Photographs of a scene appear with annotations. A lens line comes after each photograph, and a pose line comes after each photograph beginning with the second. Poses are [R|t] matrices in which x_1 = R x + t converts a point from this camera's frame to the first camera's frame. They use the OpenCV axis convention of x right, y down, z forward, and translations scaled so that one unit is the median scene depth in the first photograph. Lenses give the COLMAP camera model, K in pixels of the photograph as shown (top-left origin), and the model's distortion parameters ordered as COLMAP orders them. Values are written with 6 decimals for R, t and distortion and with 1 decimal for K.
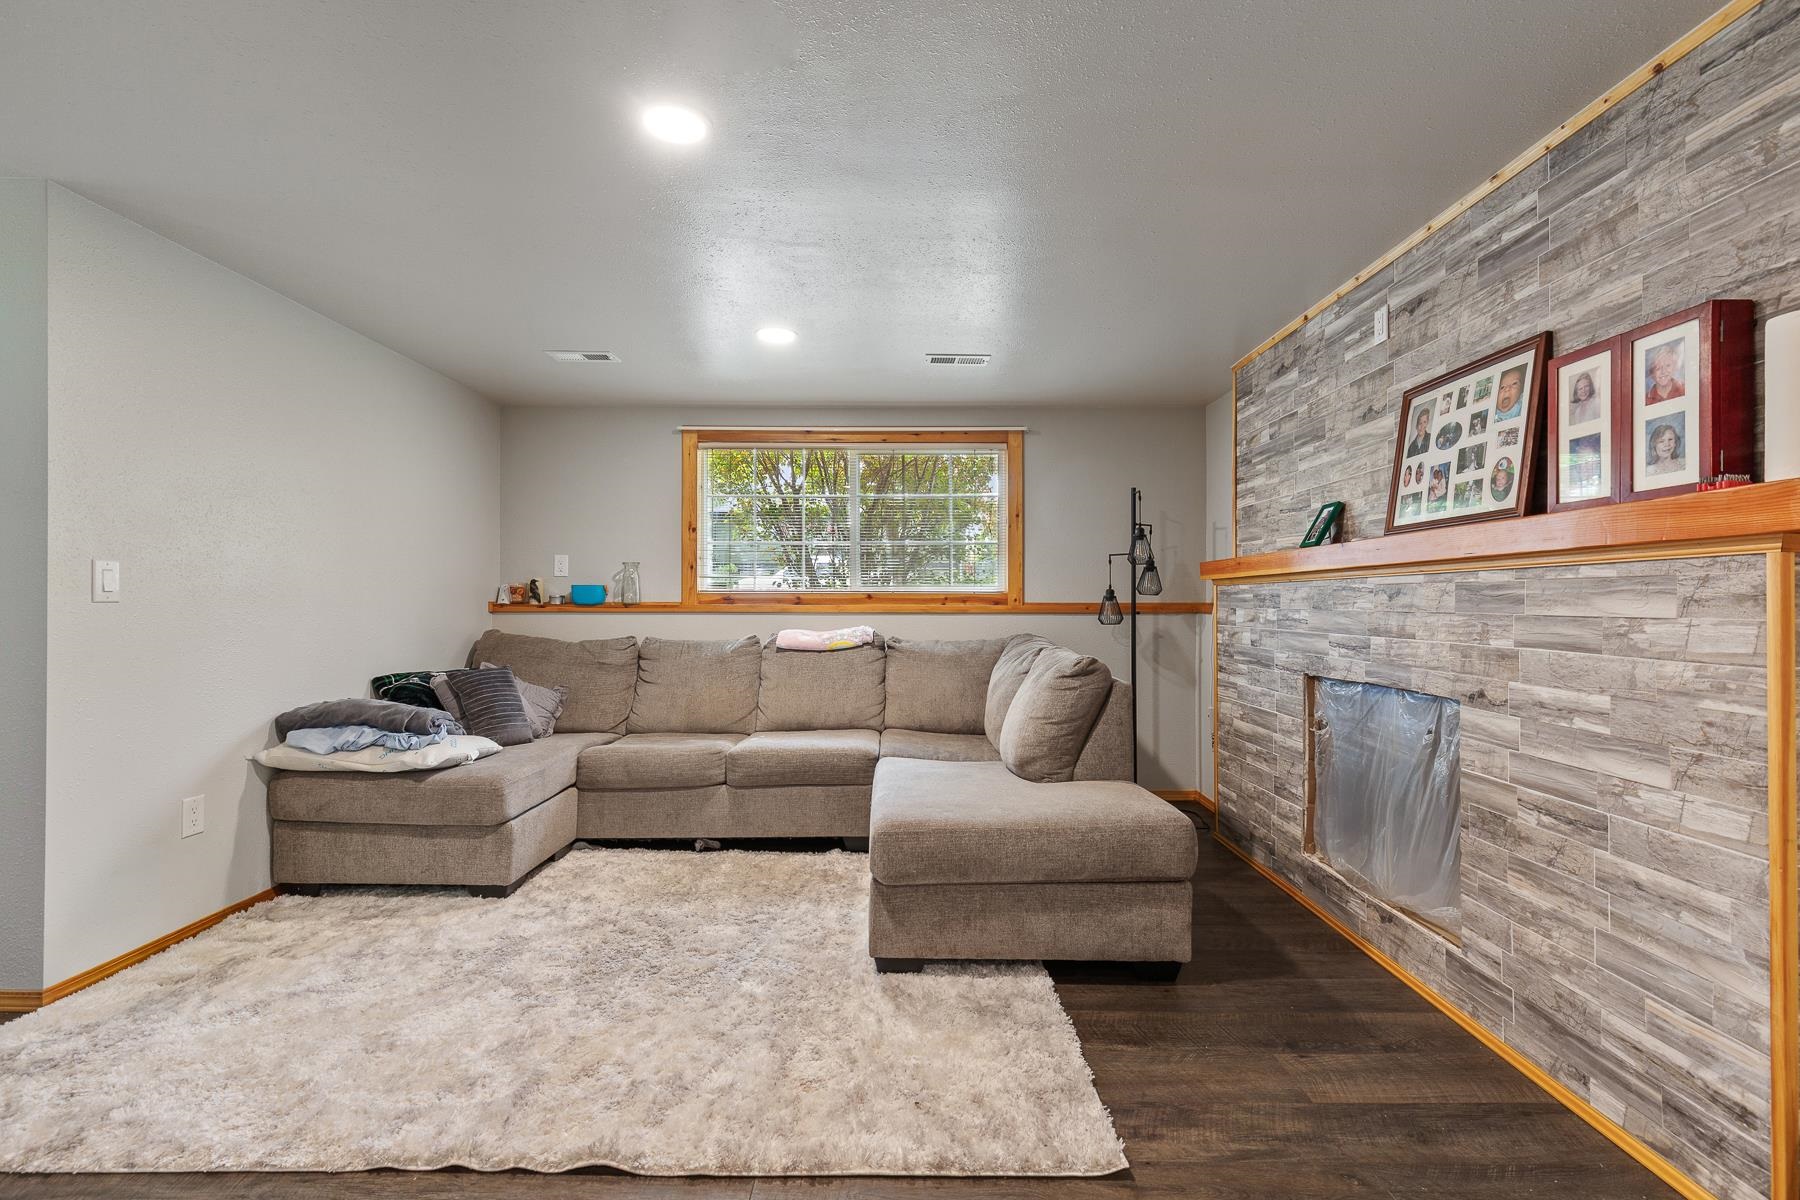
lens RADIAL K [[804.4, 0, 900.0], [0, 804.4, 600.0], [0, 0, 1]] dist [-0.000284, -0.000535]
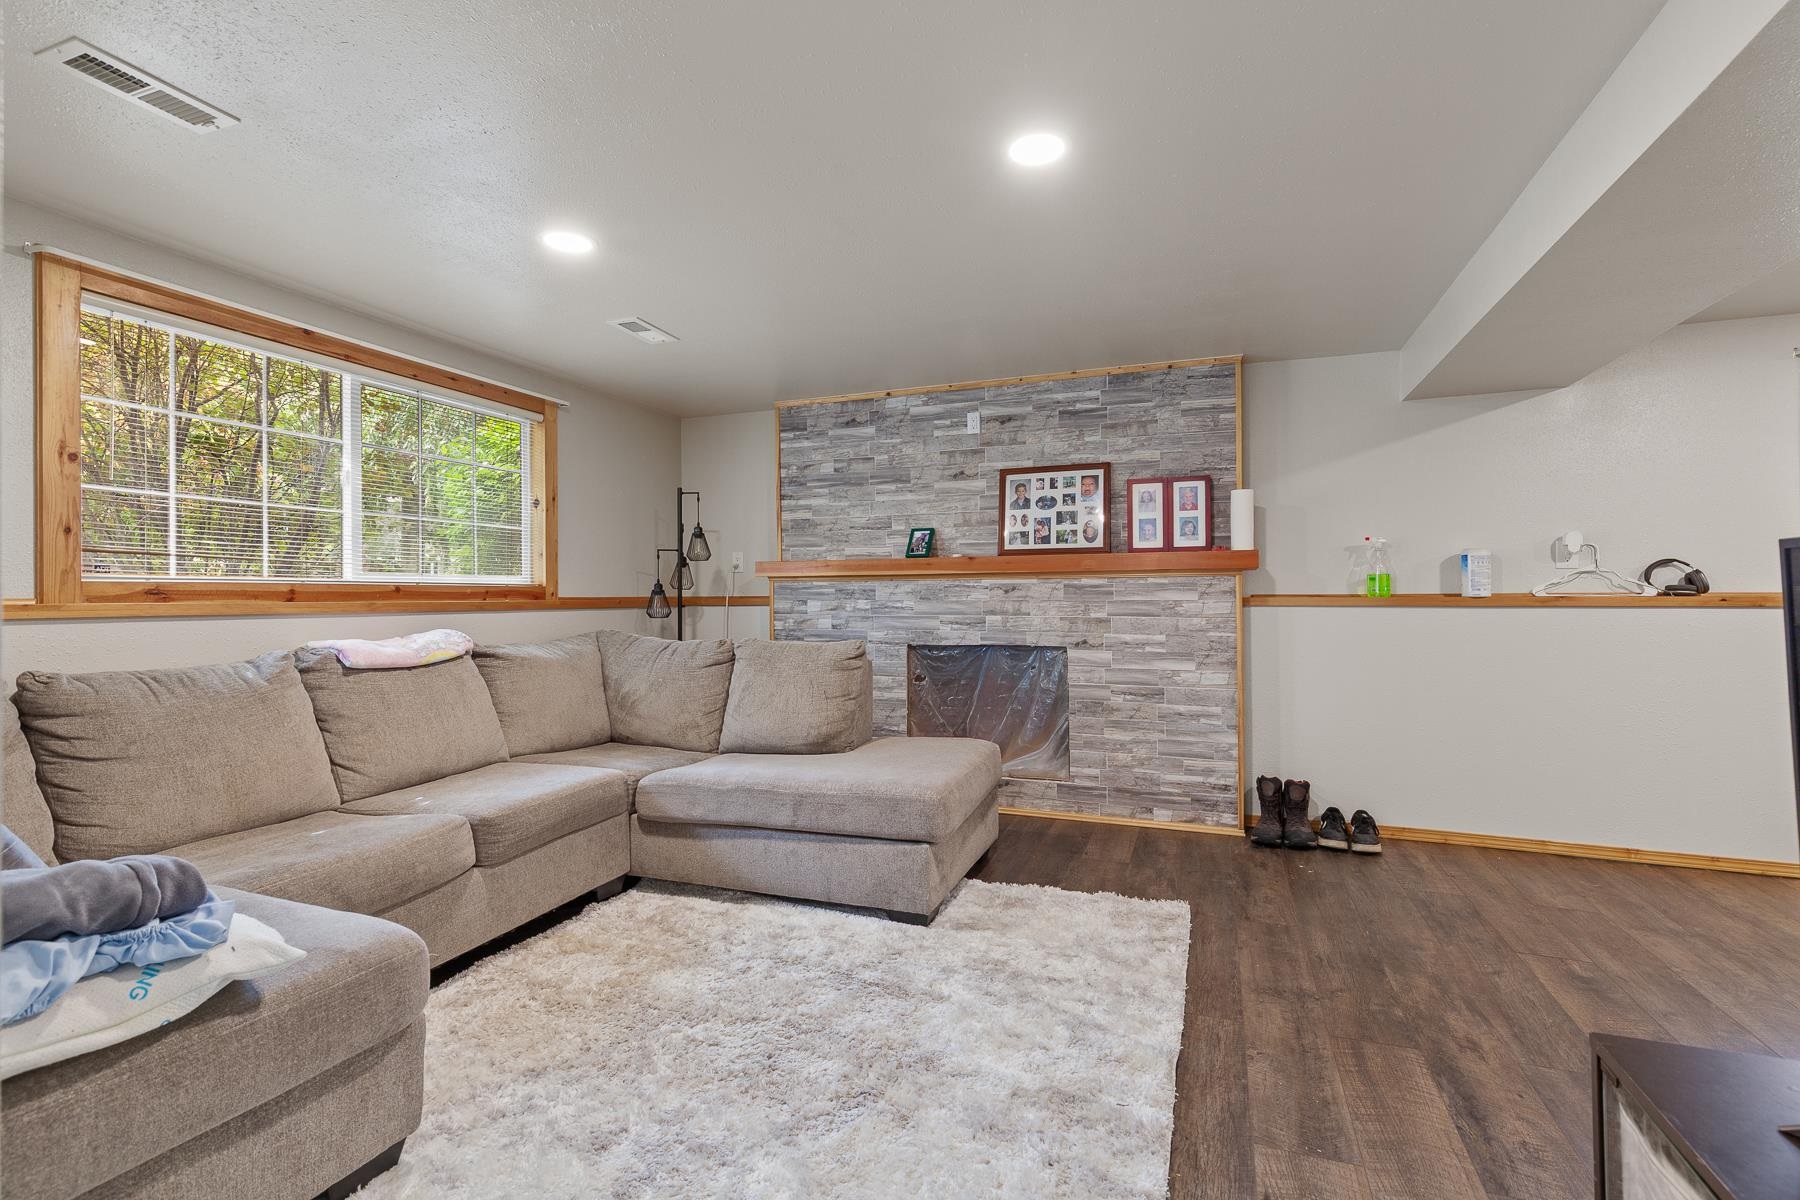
lens RADIAL K [[804.6, 0, 899.8], [0, 804.6, 594.3], [0, 0, 1]] dist [0.003605, 0.000294]
pose [[0.350998, -0.000524, 0.936376, -1.220048], [0.001457, 0.999999, 0.000014, 0.002060], [-0.936375, 0.001359, 0.350998, 0.725896]]
